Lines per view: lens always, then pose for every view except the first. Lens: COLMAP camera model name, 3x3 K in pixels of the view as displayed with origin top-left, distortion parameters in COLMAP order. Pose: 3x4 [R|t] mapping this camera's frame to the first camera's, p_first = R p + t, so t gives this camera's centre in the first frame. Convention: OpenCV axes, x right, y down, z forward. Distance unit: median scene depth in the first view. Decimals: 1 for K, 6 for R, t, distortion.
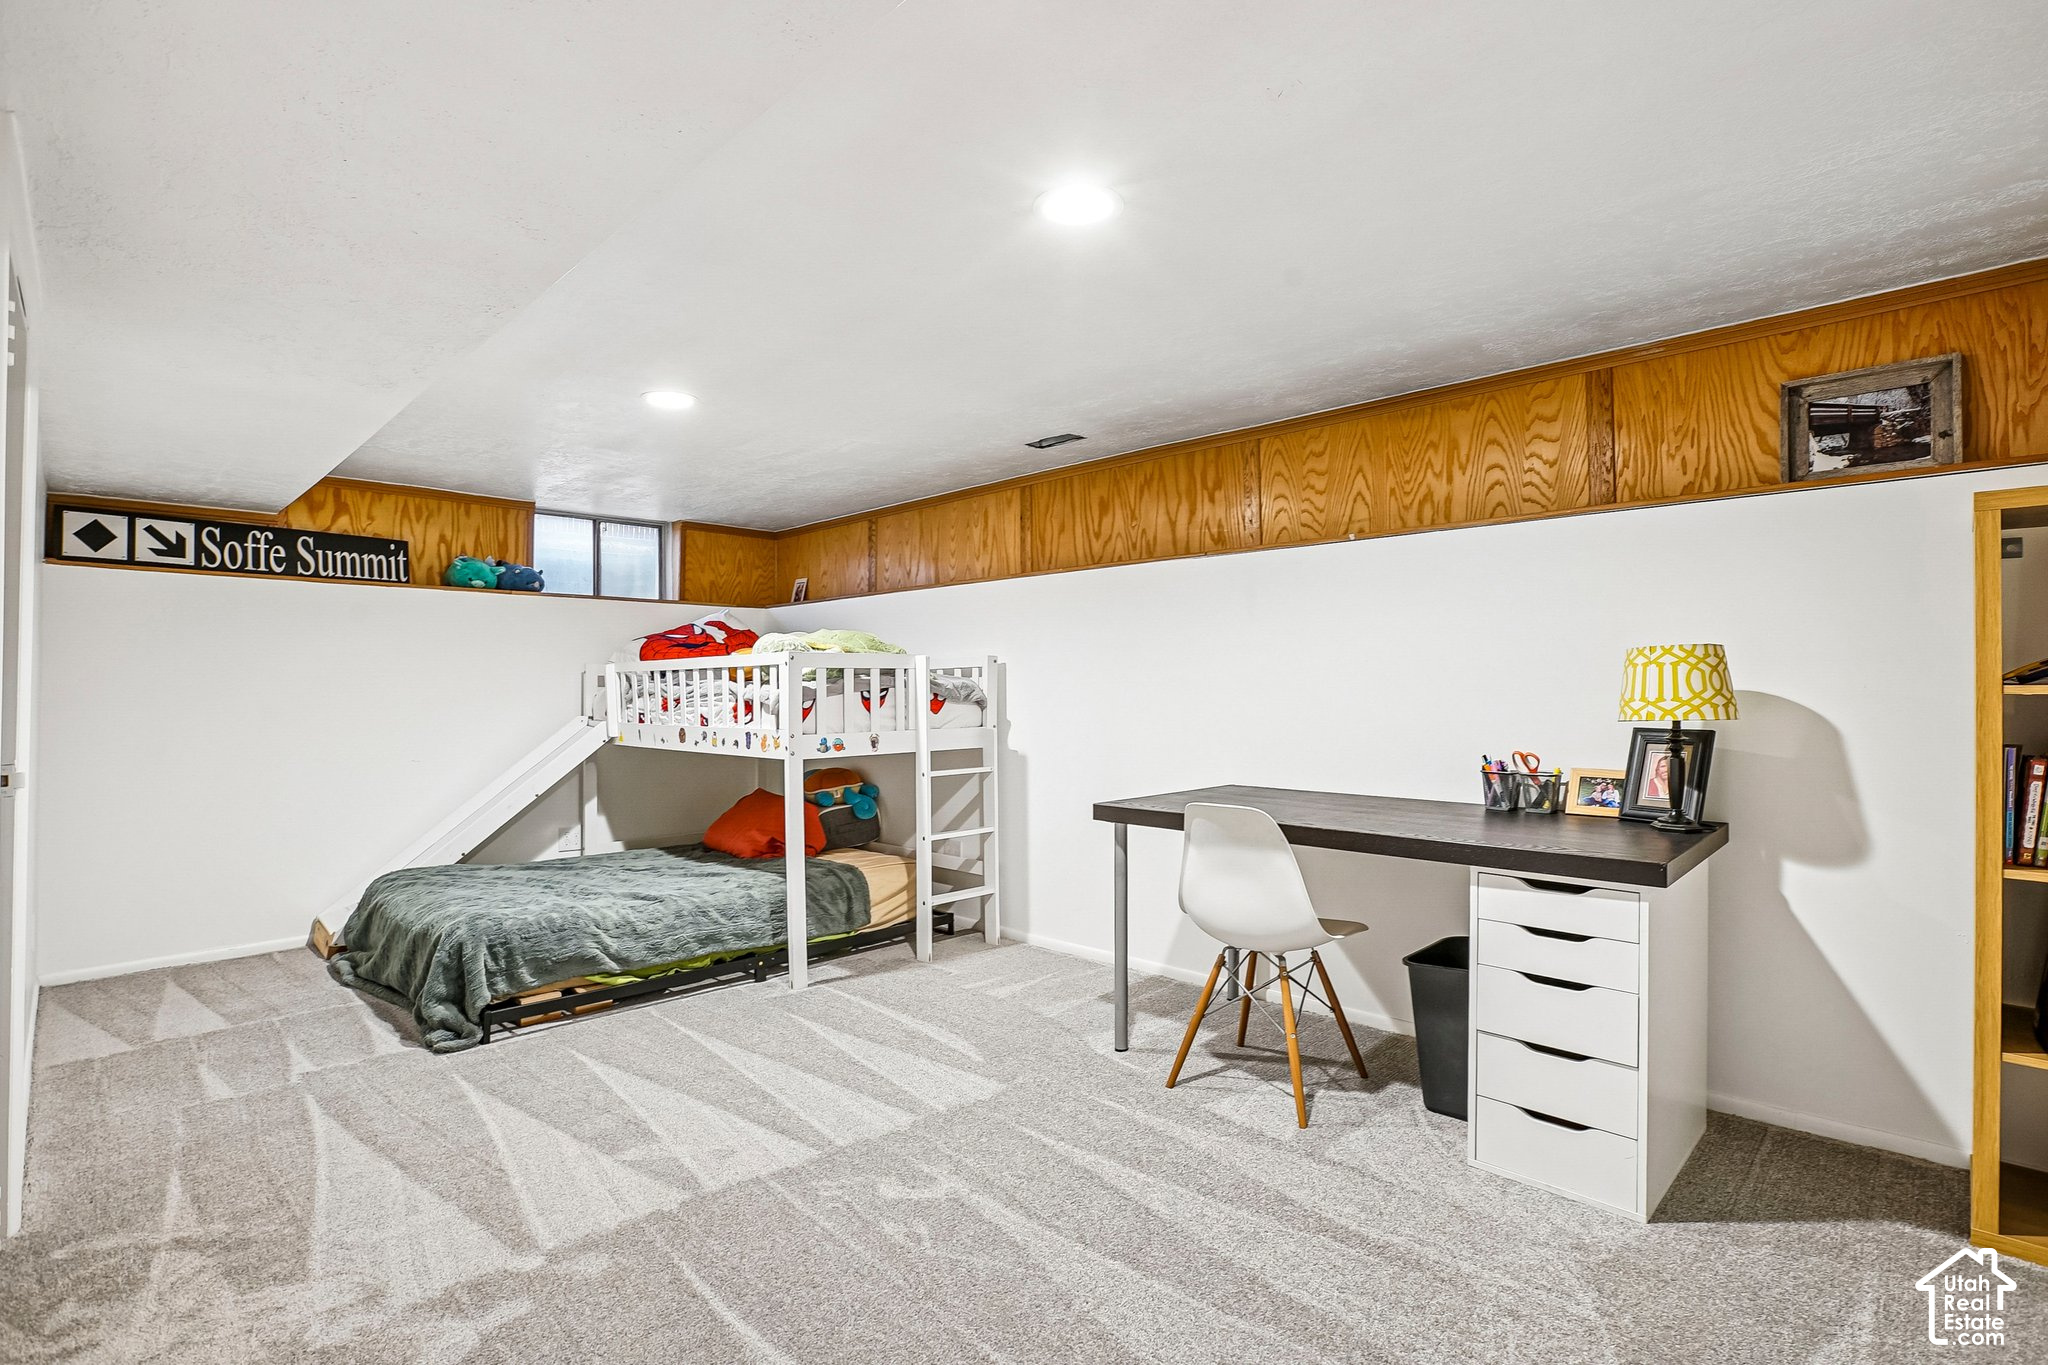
lens RADIAL K [[994.6, 0, 1018.7], [0, 994.6, 687.7], [0, 0, 1]] dist [-0.020835, 0.005468]
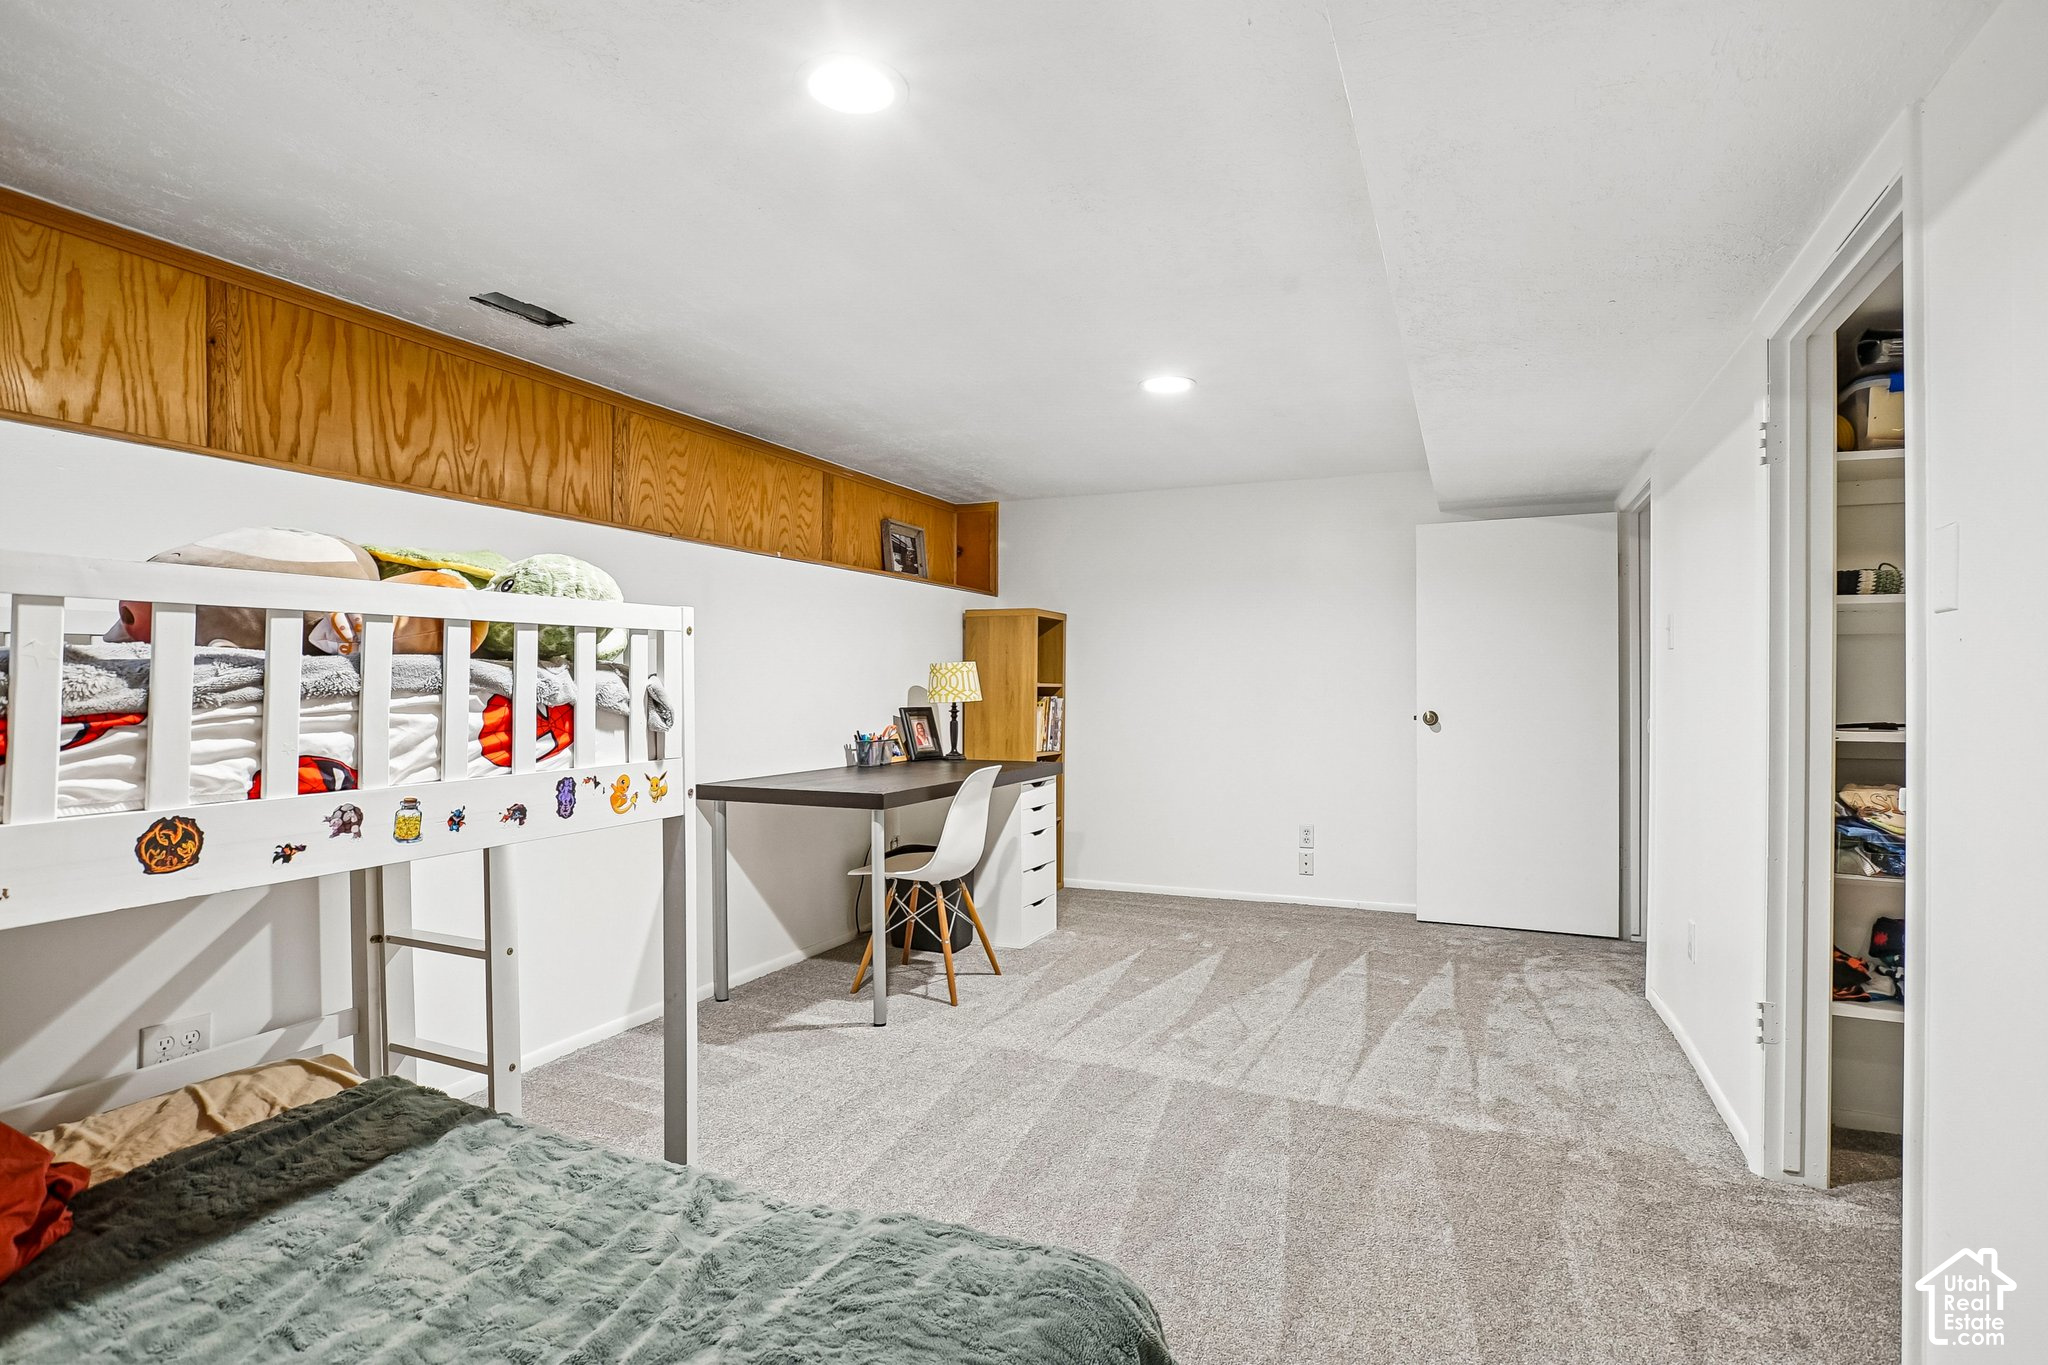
lens RADIAL K [[1064.6, 0, 1017.1], [0, 1064.6, 688.1], [0, 0, 1]] dist [-0.026455, 0.000800]
pose [[-0.367894, 0.001518, 0.929867, -0.842025], [0.005560, 0.999984, 0.000567, 0.007135], [-0.929851, 0.005378, -0.367896, 1.080448]]
